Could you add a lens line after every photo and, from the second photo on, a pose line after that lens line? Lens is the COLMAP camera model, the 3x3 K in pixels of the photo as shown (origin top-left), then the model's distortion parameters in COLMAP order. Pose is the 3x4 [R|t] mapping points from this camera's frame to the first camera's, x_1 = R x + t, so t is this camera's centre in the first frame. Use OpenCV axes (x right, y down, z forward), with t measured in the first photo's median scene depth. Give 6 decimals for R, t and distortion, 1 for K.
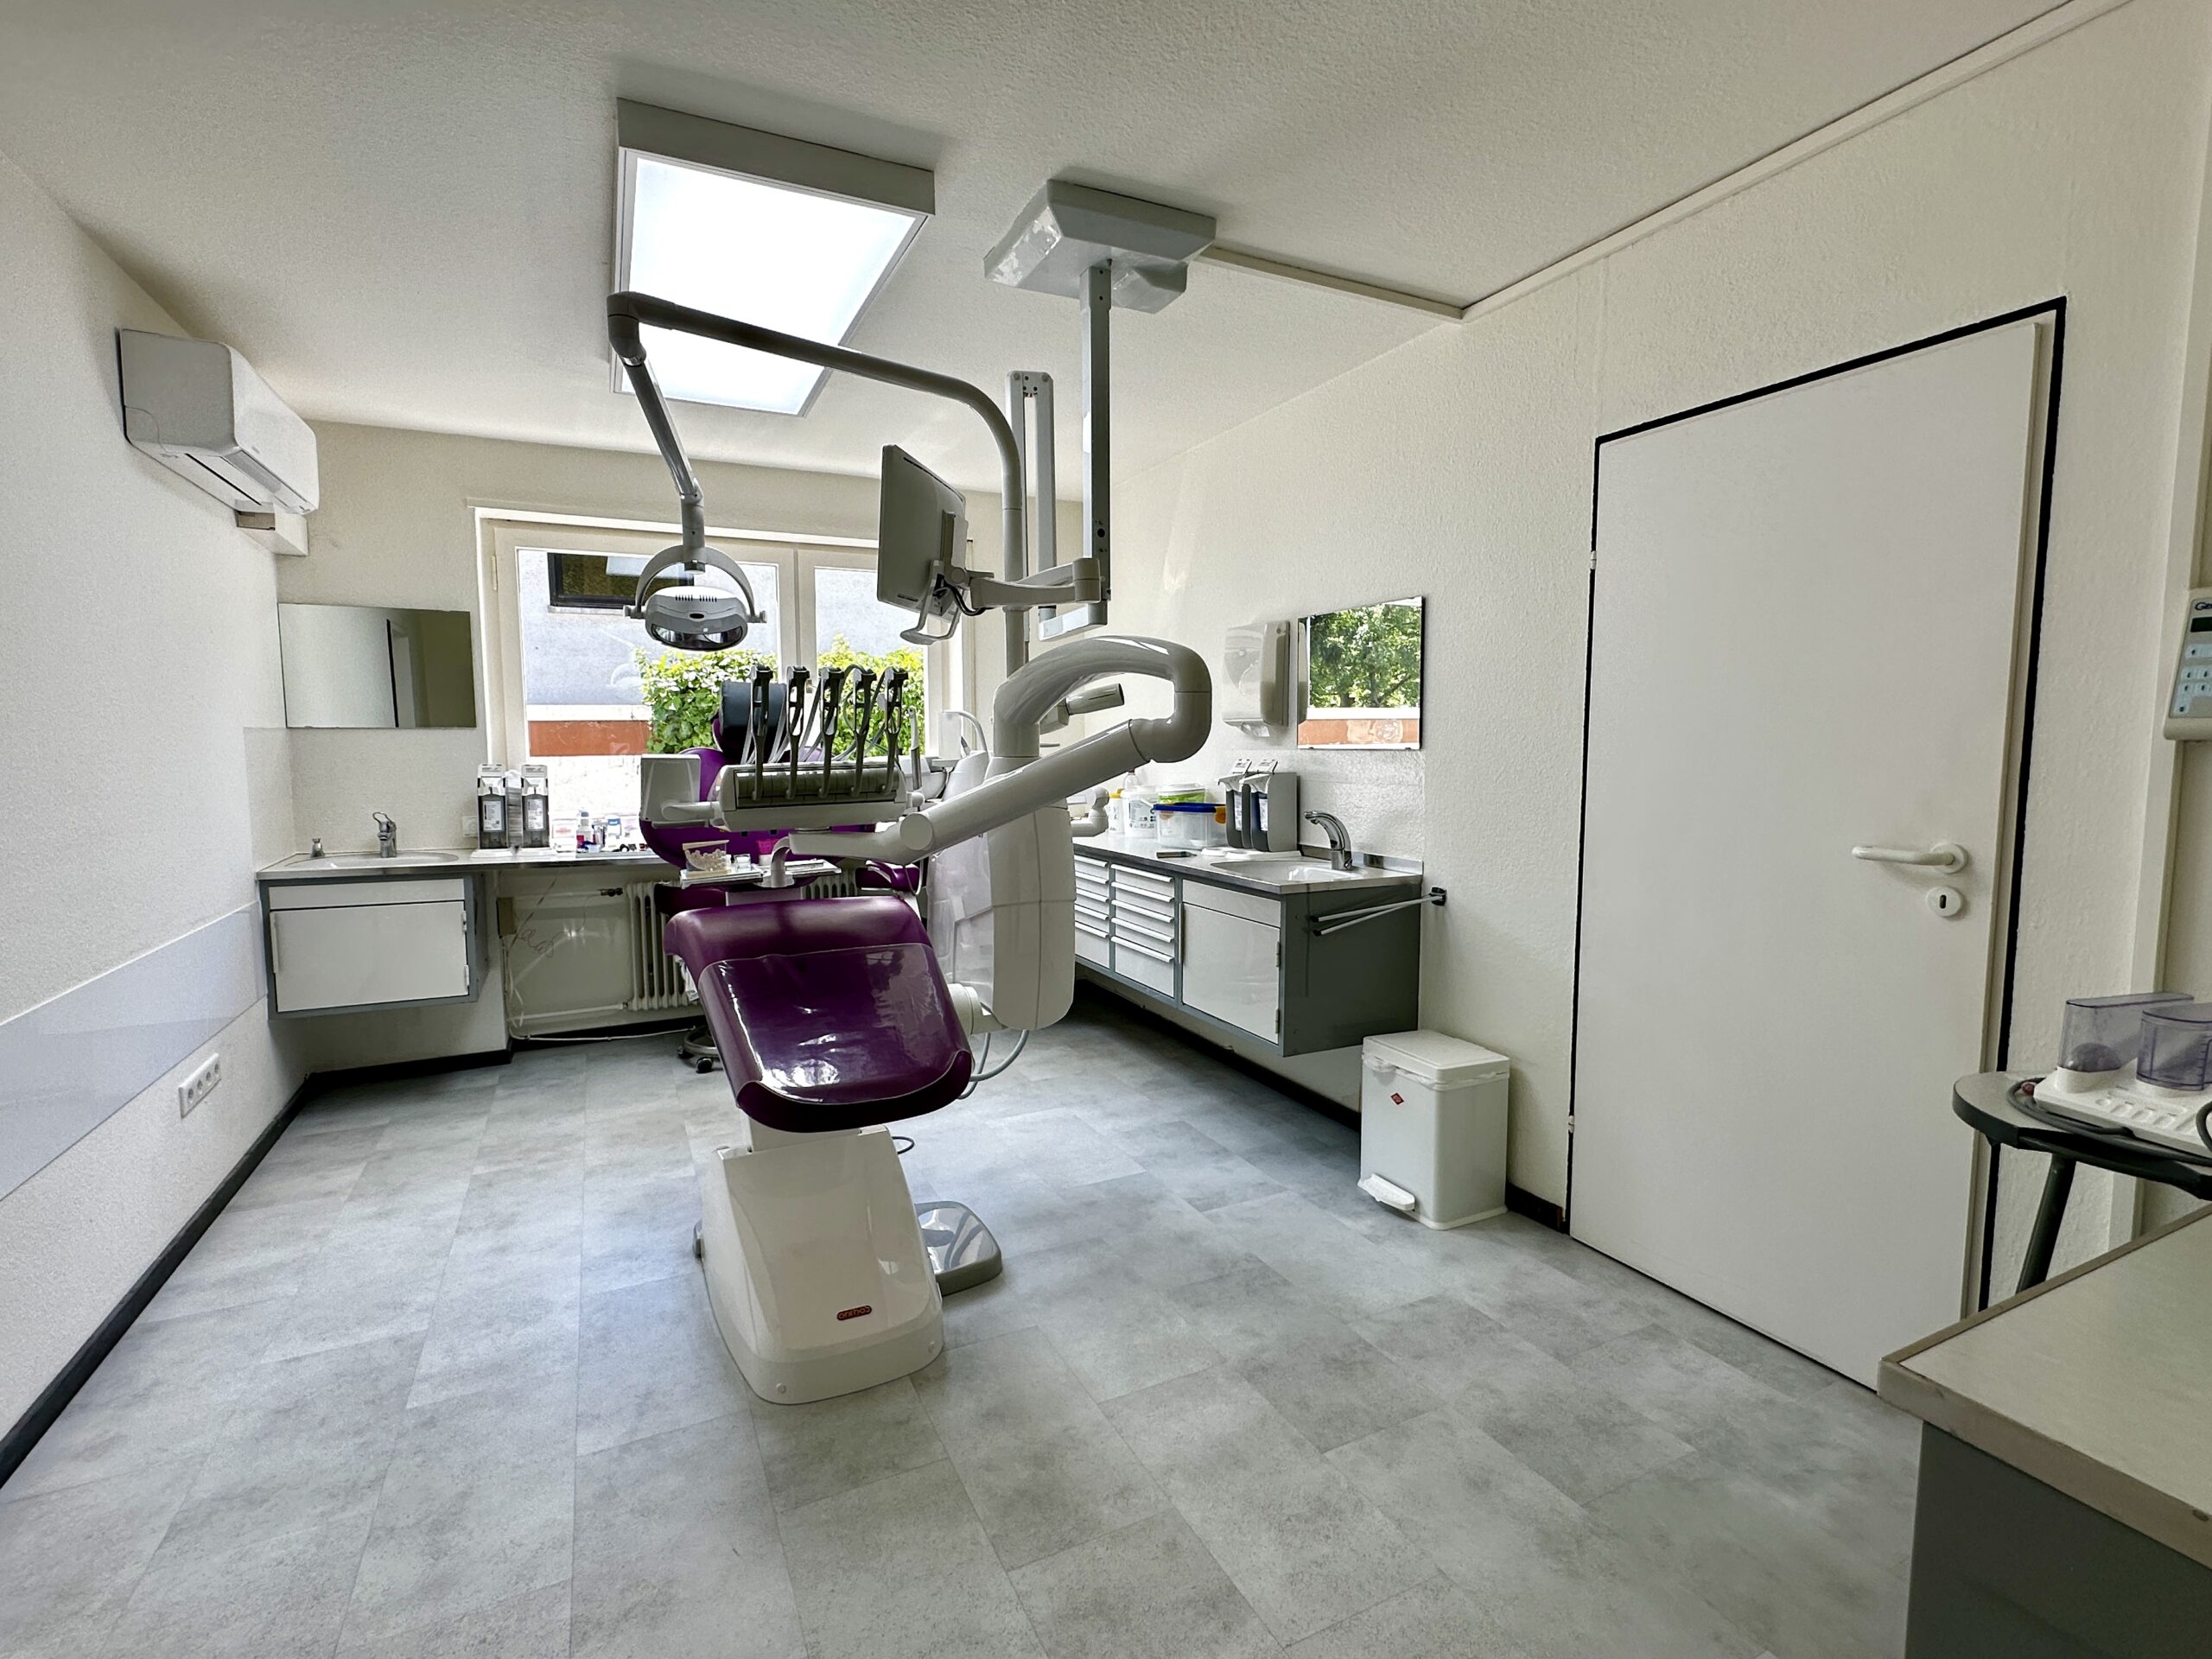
lens RADIAL K [[1034.6, 0, 1106.0], [0, 1034.6, 829.5], [0, 0, 1]] dist [-0.001986, -0.000261]
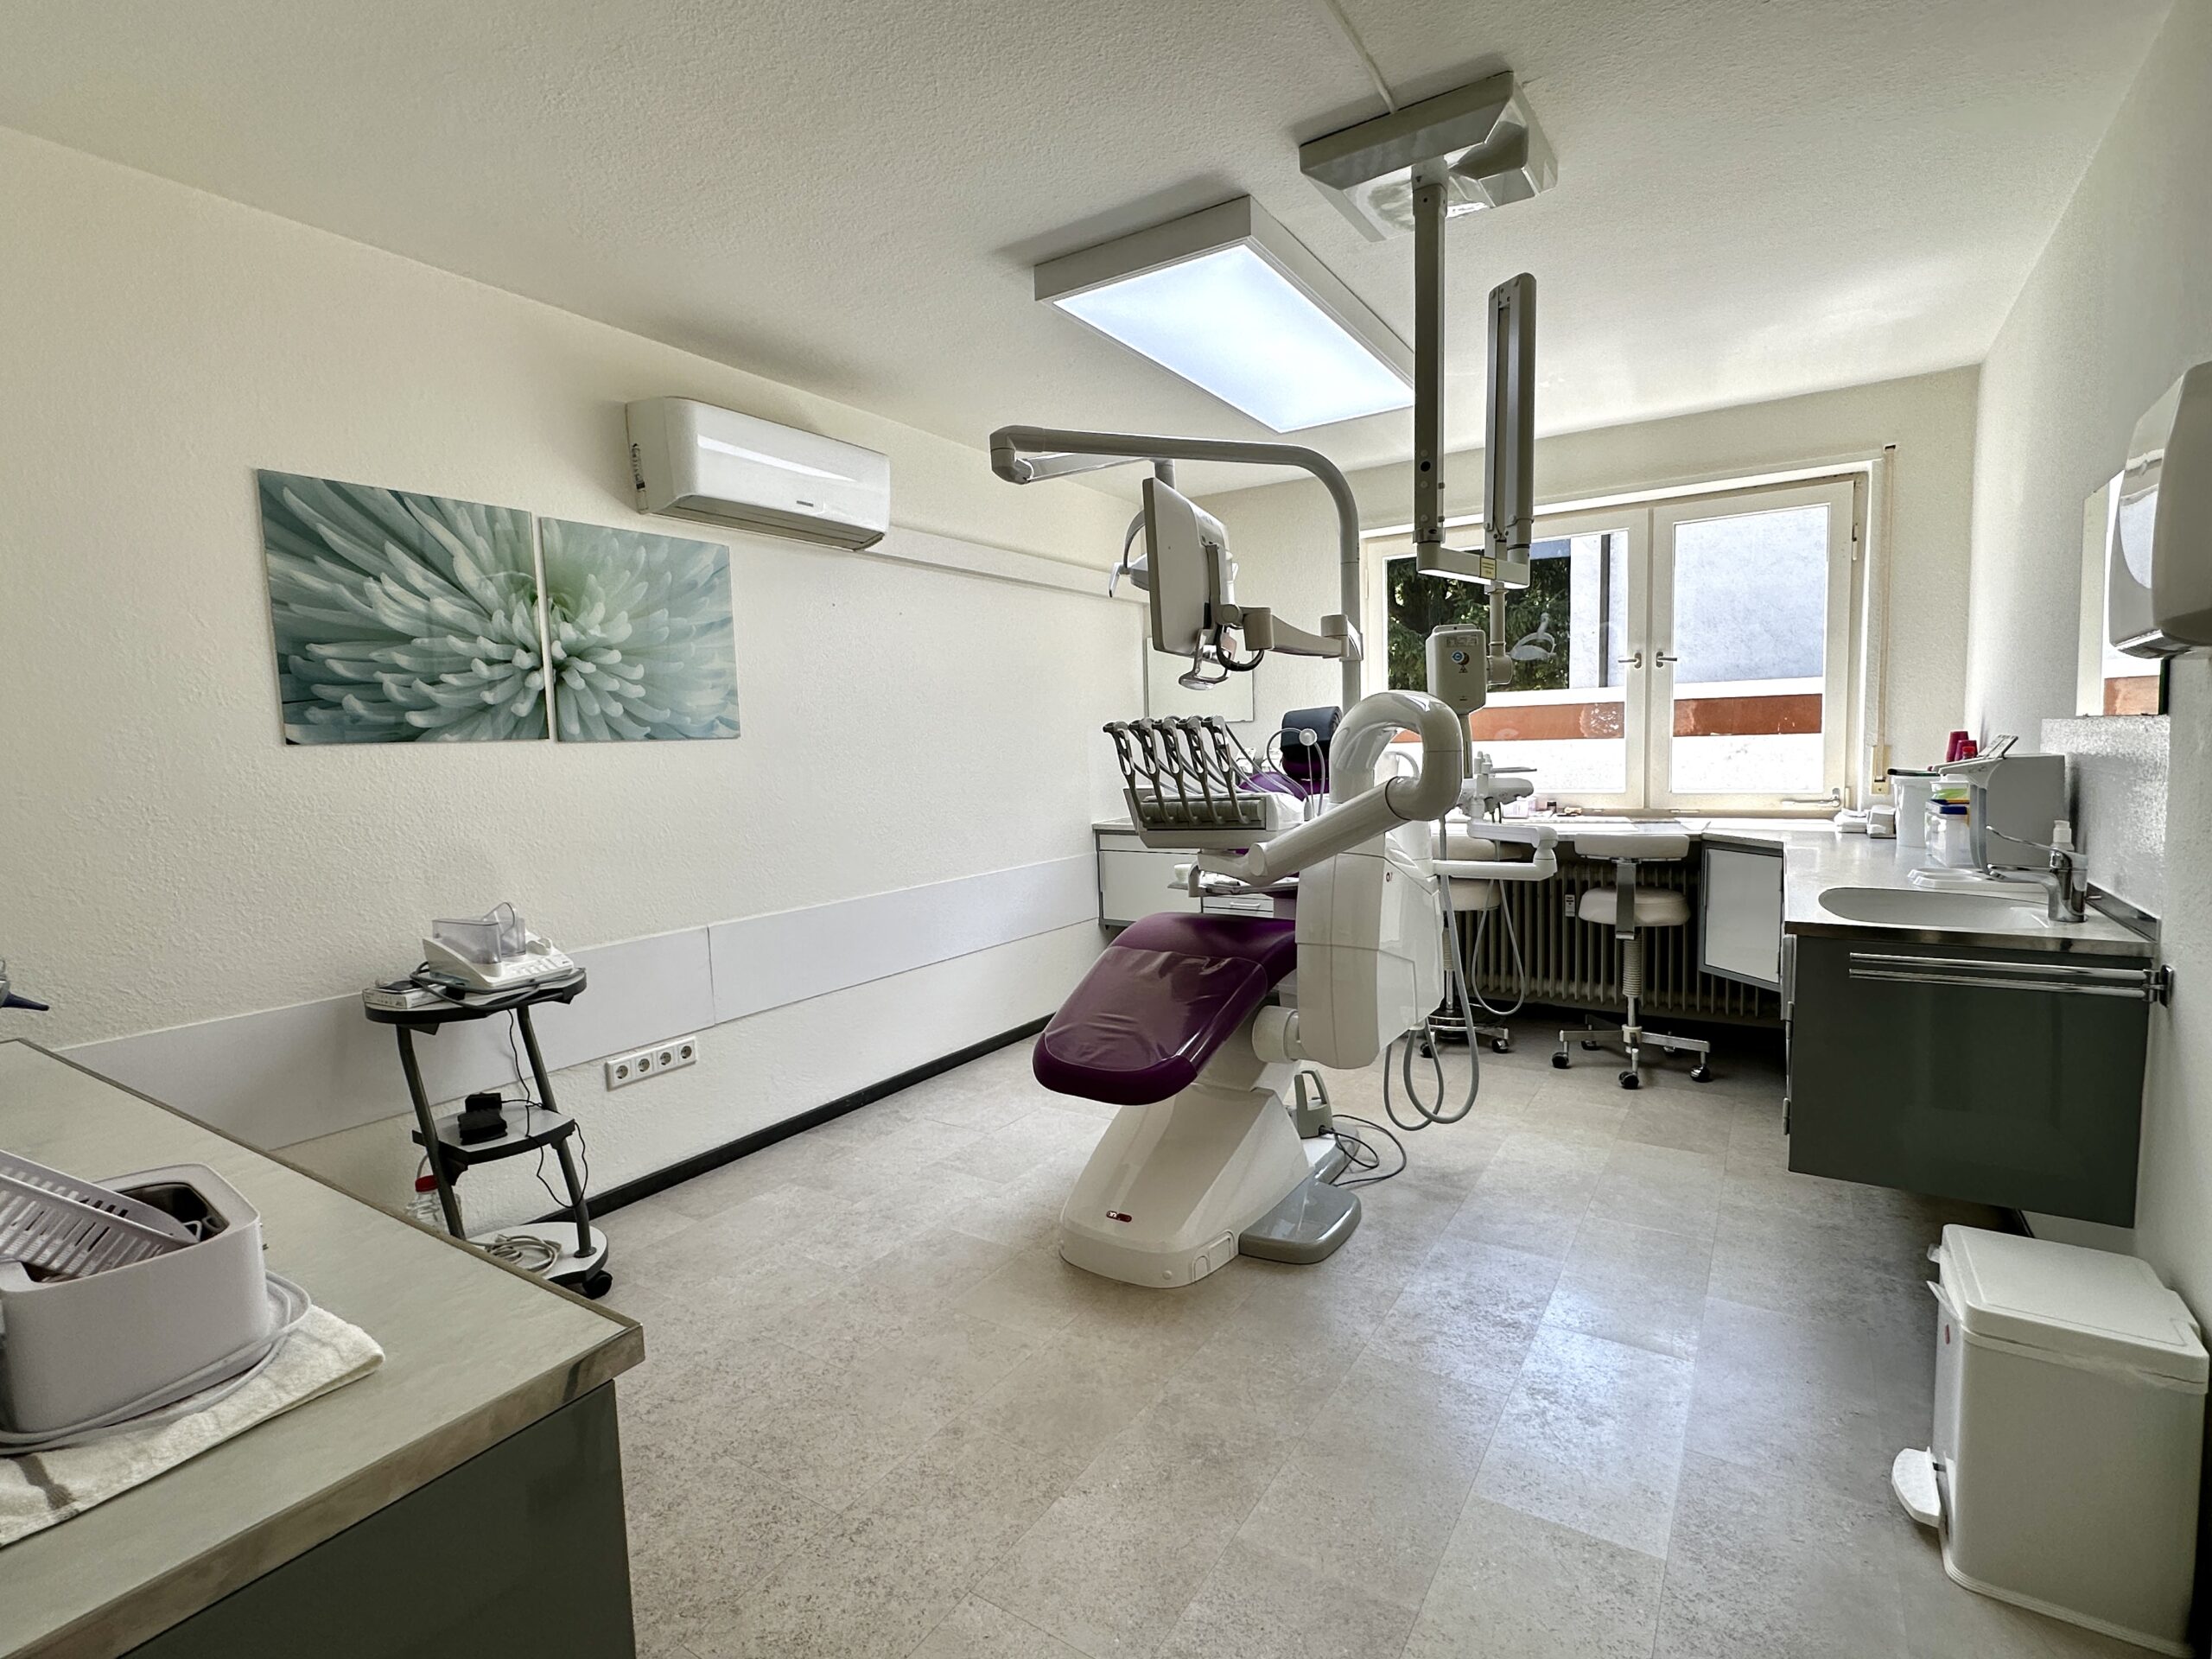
lens RADIAL K [[1067.6, 0, 1106.0], [0, 1067.6, 829.5], [0, 0, 1]] dist [0.000784, 0.000018]
pose [[0.523447, 0.059871, -0.849952, 0.423060], [-0.045493, 0.998069, 0.042287, -0.014149], [0.850843, 0.016532, 0.525160, 0.177938]]
